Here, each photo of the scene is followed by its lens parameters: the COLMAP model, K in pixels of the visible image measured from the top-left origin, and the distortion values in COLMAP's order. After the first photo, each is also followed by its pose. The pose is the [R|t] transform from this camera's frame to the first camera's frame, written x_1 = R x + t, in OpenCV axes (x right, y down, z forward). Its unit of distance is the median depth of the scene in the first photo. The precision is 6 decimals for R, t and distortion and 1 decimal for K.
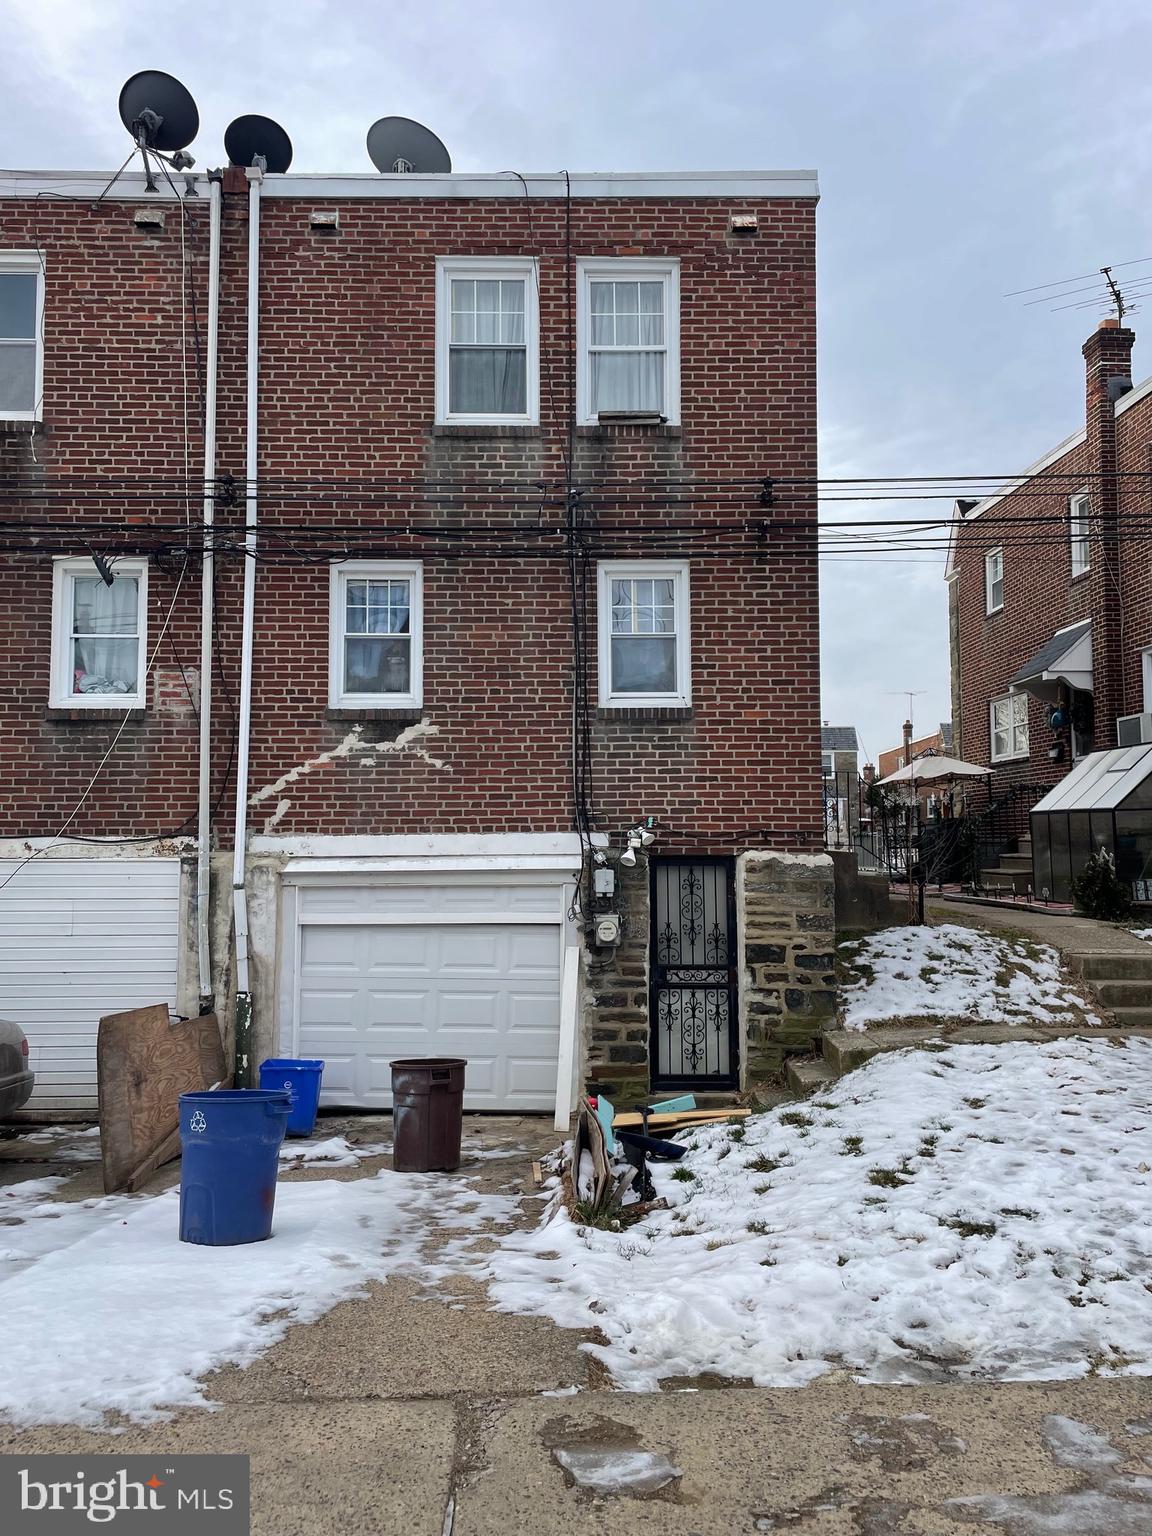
lens RADIAL K [[1177.1, 0, 517.4], [0, 1177.1, 773.1], [0, 0, 1]] dist [0.079993, -0.082528]
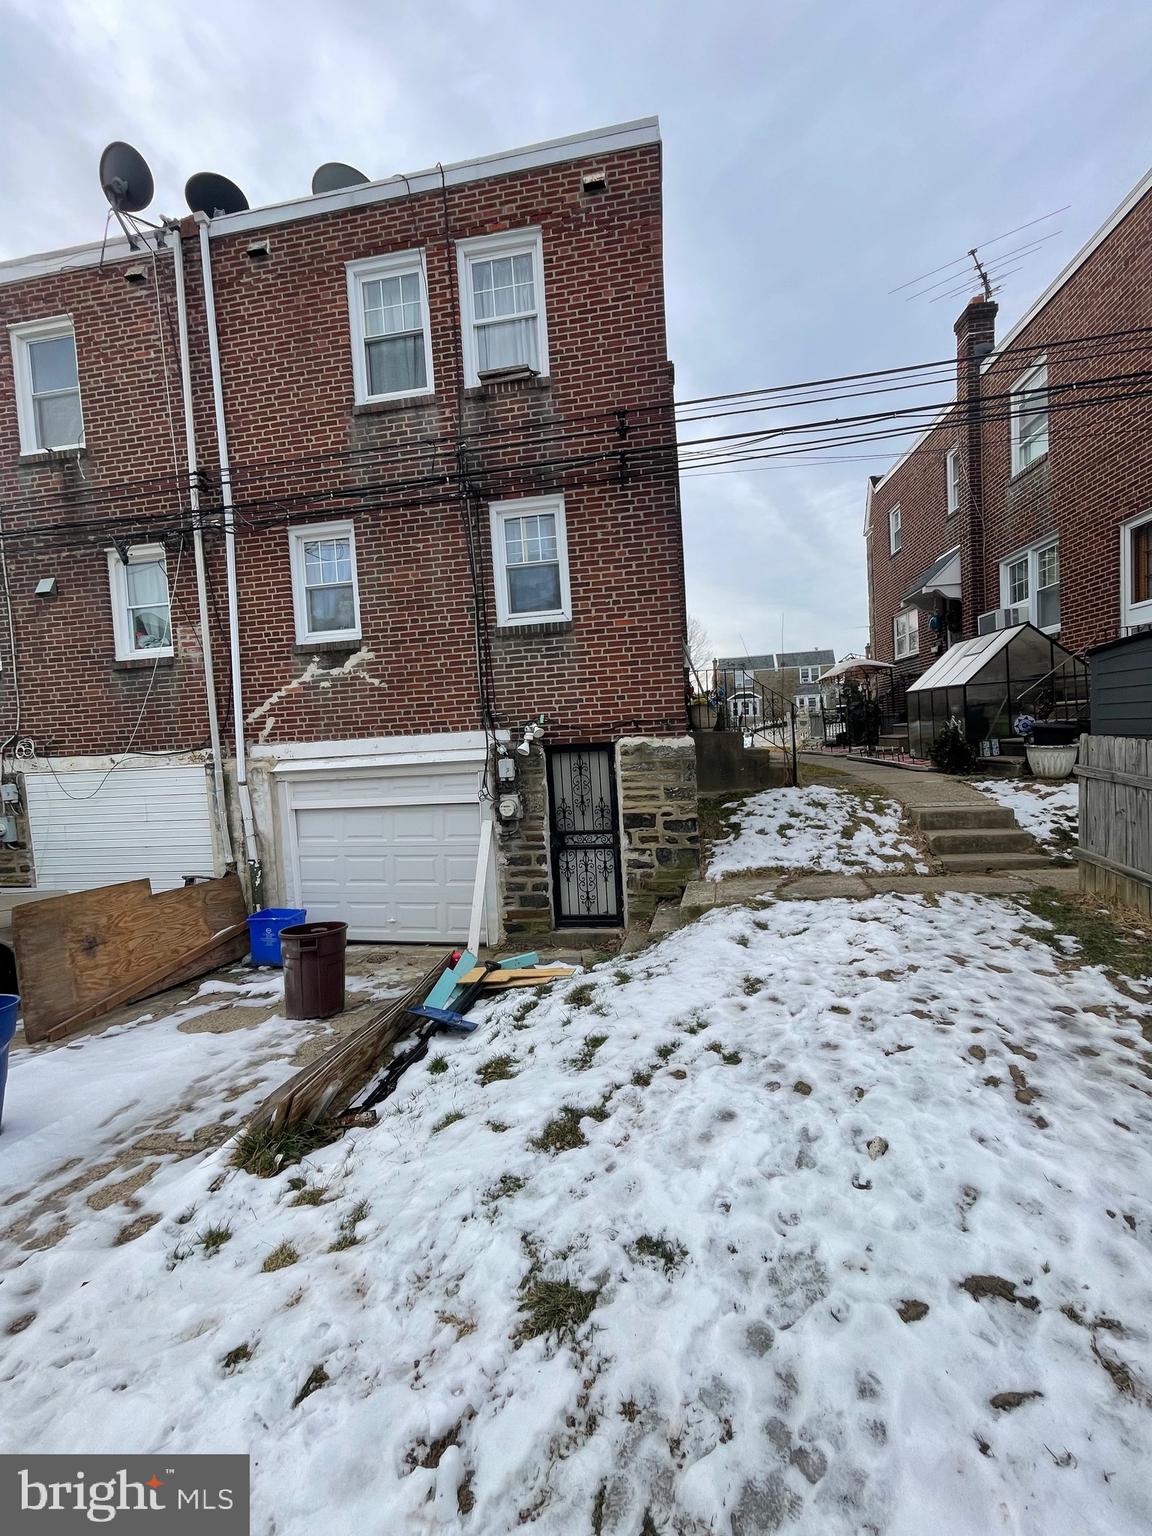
lens RADIAL K [[619.4, 0, 556.7], [0, 619.4, 770.8], [0, 0, 1]] dist [-0.006799, 0.002967]
pose [[0.984275, -0.043365, -0.171235, 0.233699], [0.063692, 0.991315, 0.115058, 0.022238], [0.164758, -0.124155, 0.978489, 0.360436]]
